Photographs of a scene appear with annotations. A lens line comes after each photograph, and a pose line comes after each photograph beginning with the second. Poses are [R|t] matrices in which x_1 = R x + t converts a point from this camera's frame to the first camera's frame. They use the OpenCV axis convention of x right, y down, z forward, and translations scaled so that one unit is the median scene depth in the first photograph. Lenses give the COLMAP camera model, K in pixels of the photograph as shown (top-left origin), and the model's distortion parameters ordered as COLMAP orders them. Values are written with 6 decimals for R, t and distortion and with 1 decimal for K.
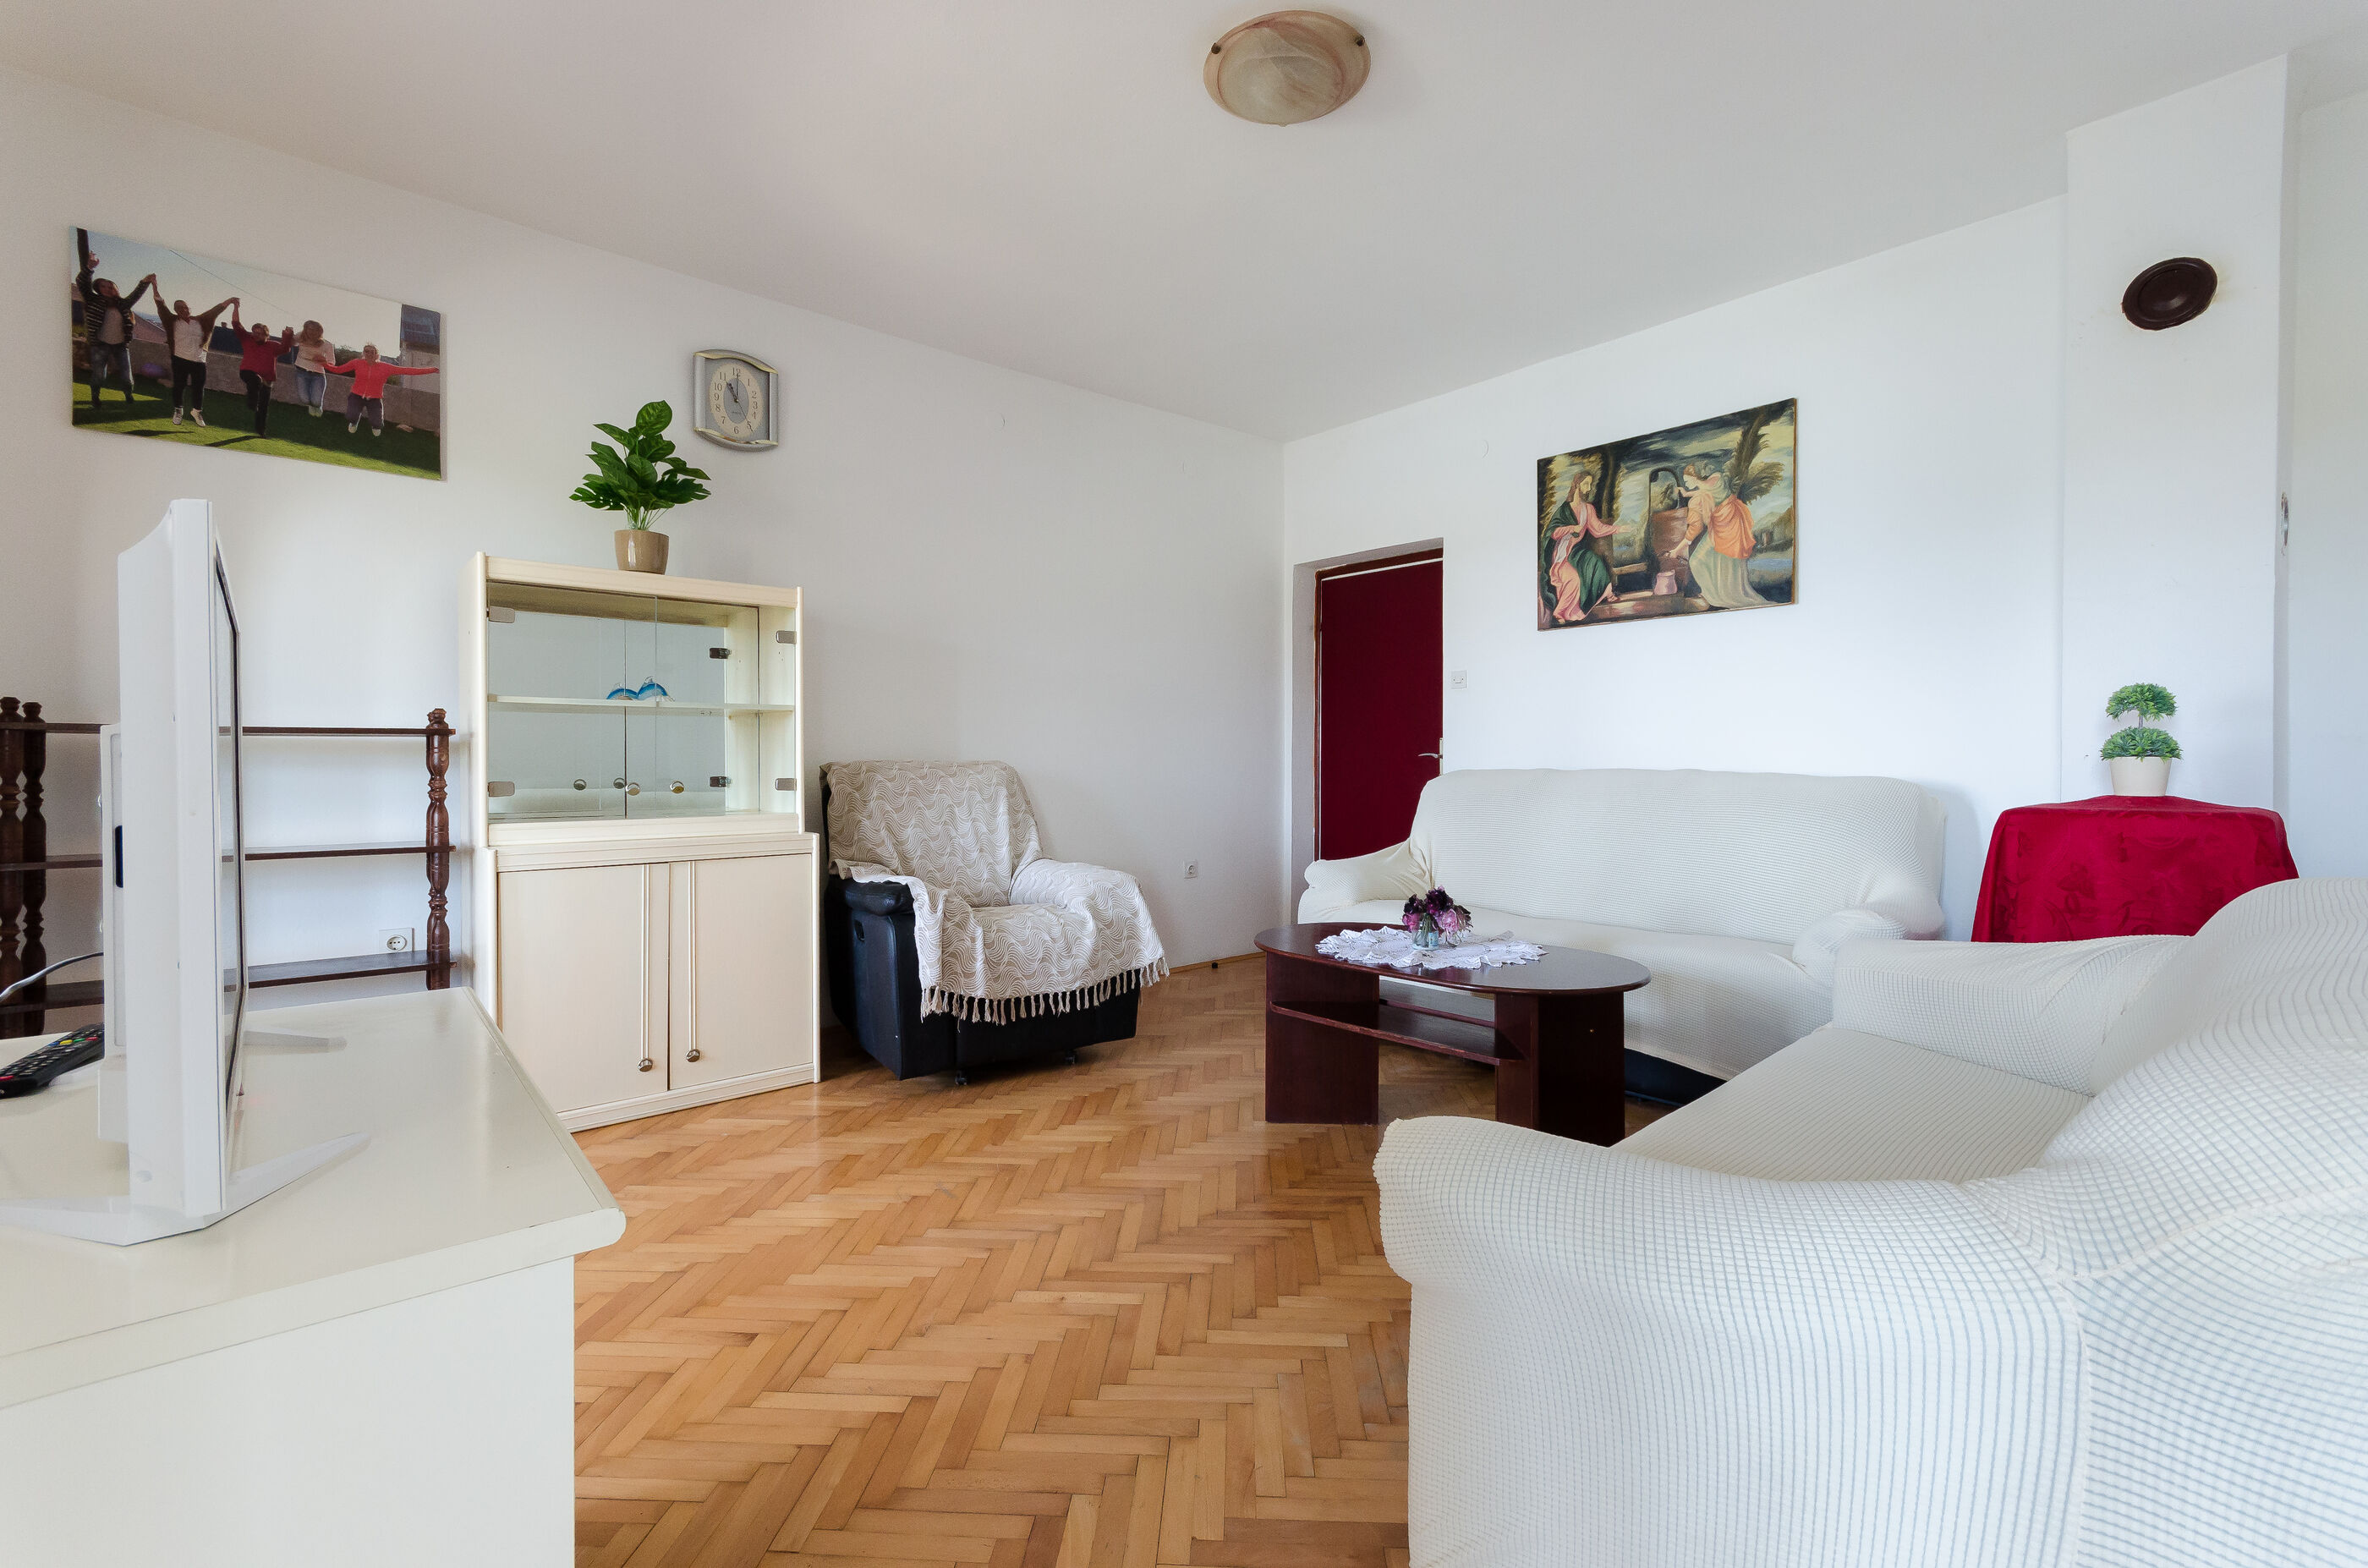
lens RADIAL K [[1040.6, 0, 1187.7], [0, 1040.6, 770.7], [0, 0, 1]] dist [0.002478, -0.000072]
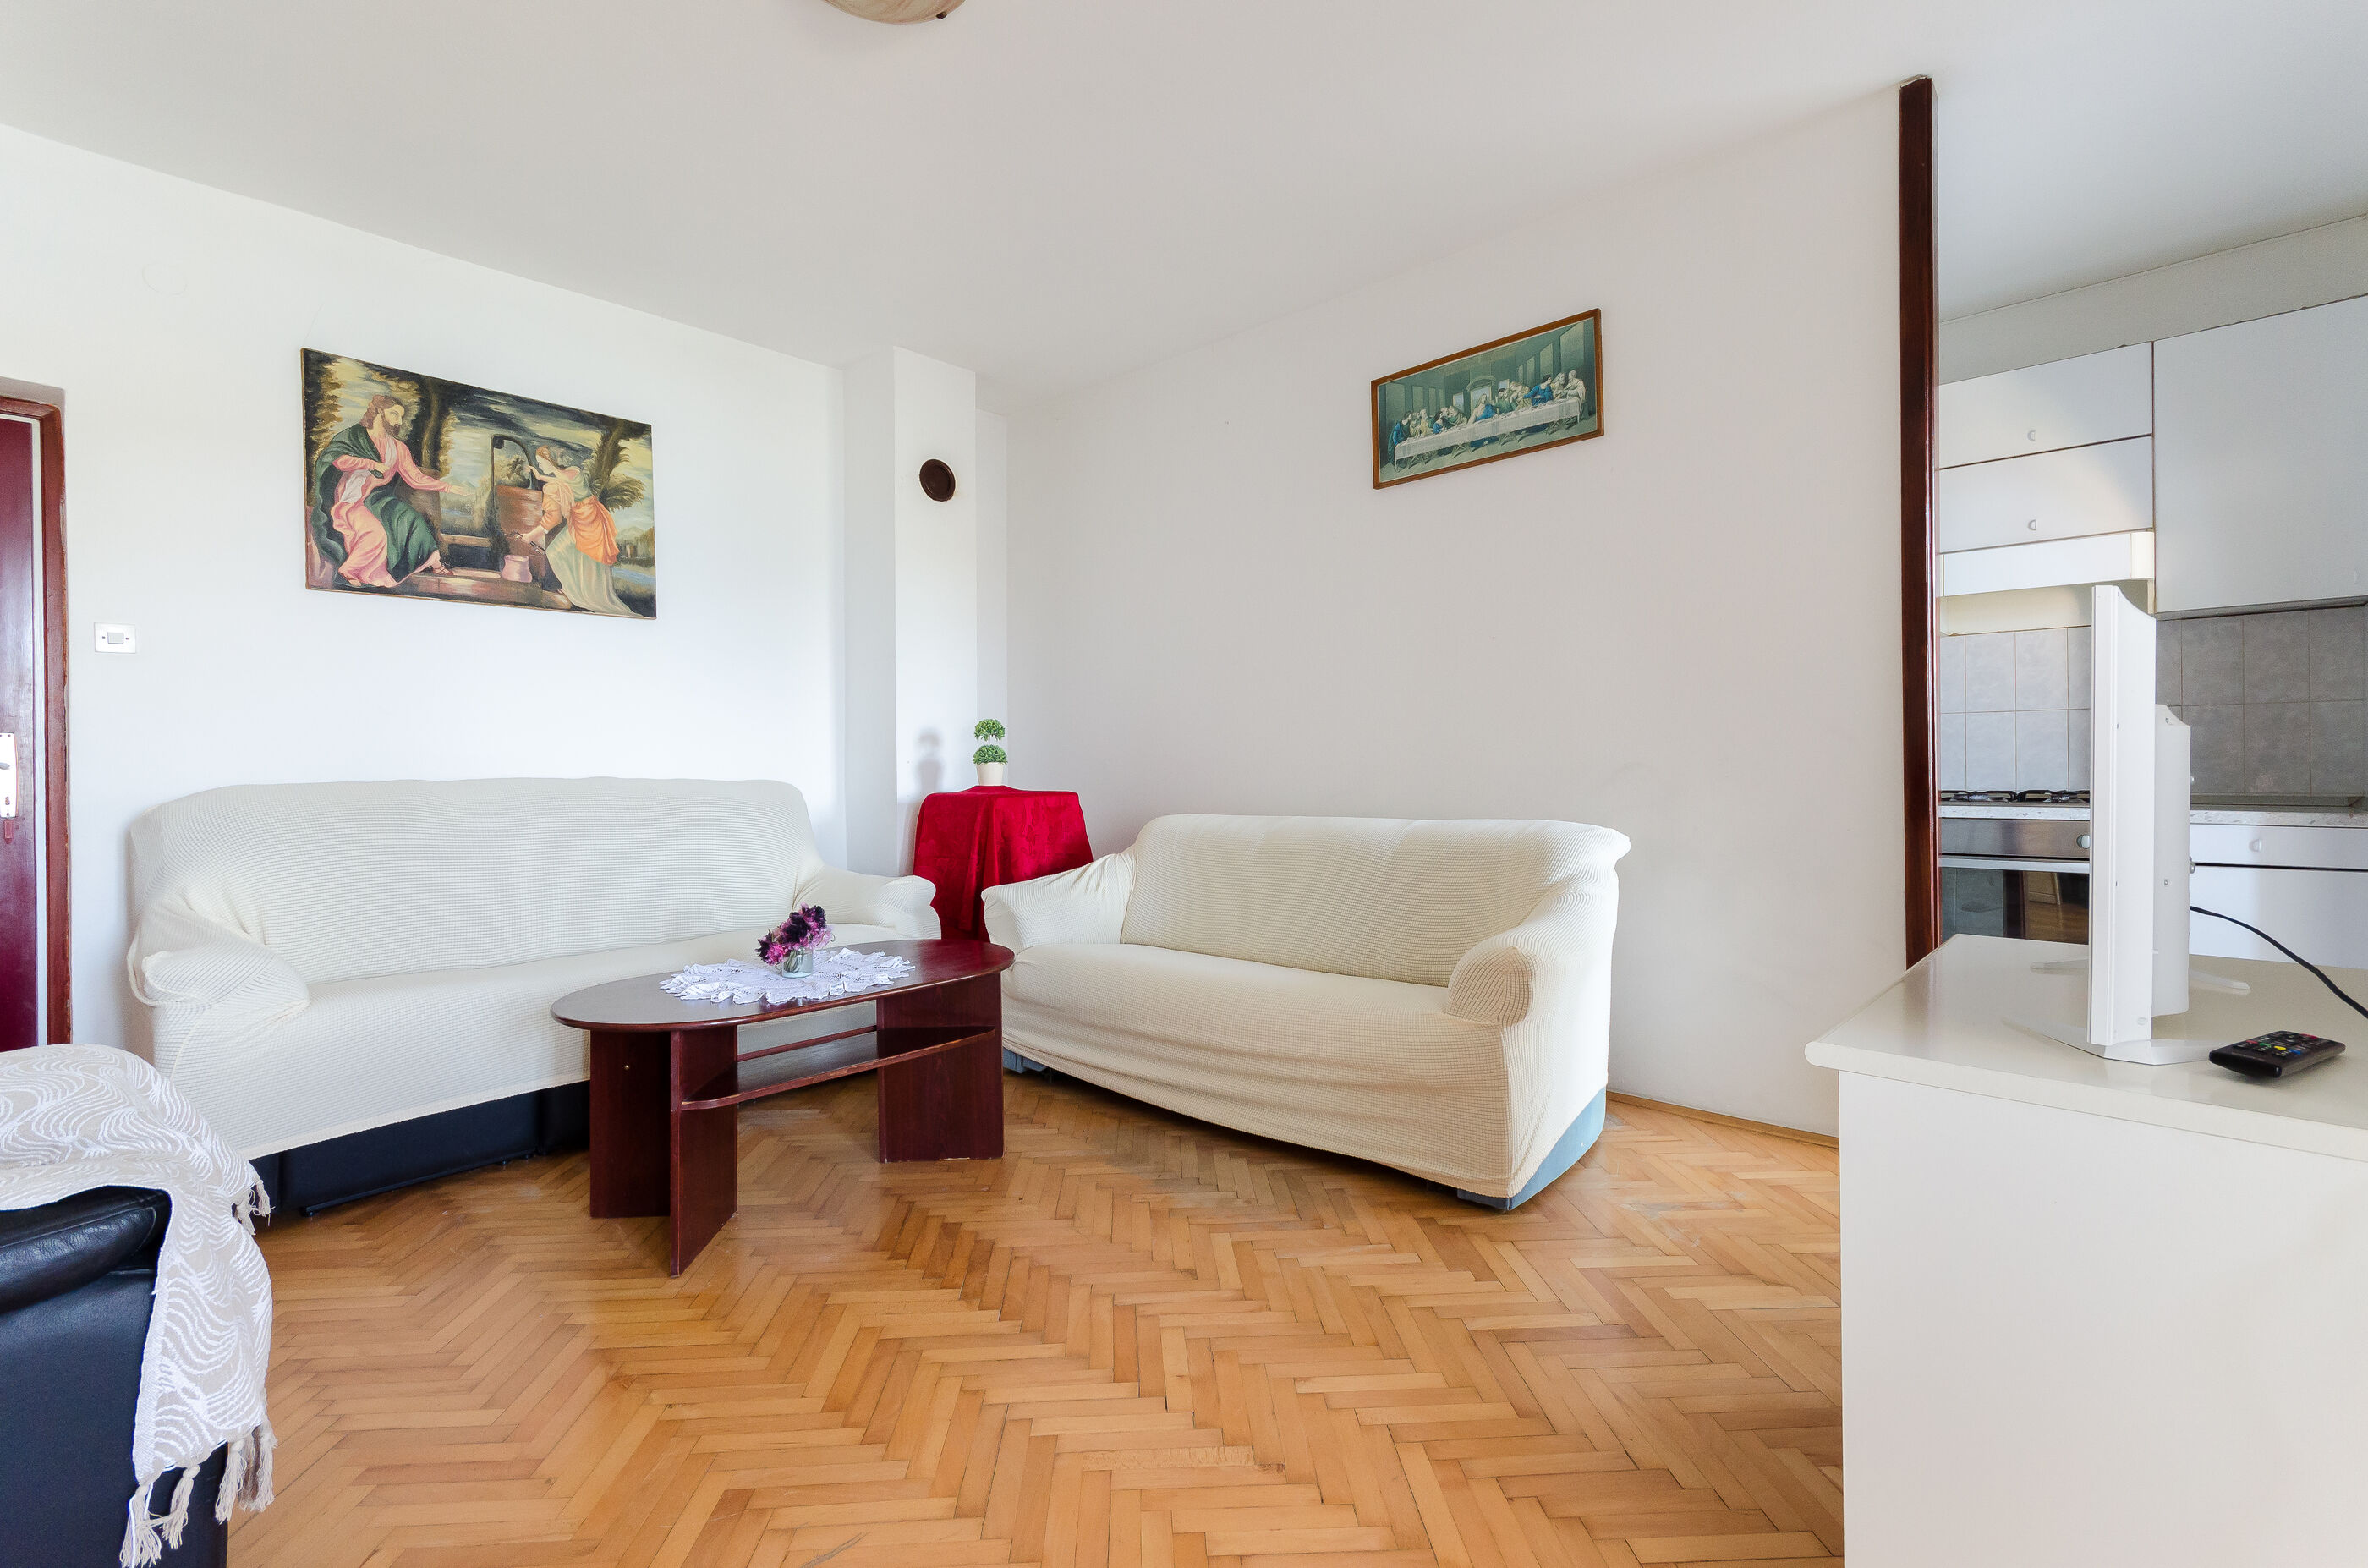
lens RADIAL K [[1040.6, 0, 1187.7], [0, 1040.6, 770.7], [0, 0, 1]] dist [0.002478, -0.000072]
pose [[-0.111031, -0.004376, 0.993807, -0.491770], [0.018892, 0.999800, 0.006513, -0.002895], [-0.993637, 0.019498, -0.110926, 0.538673]]
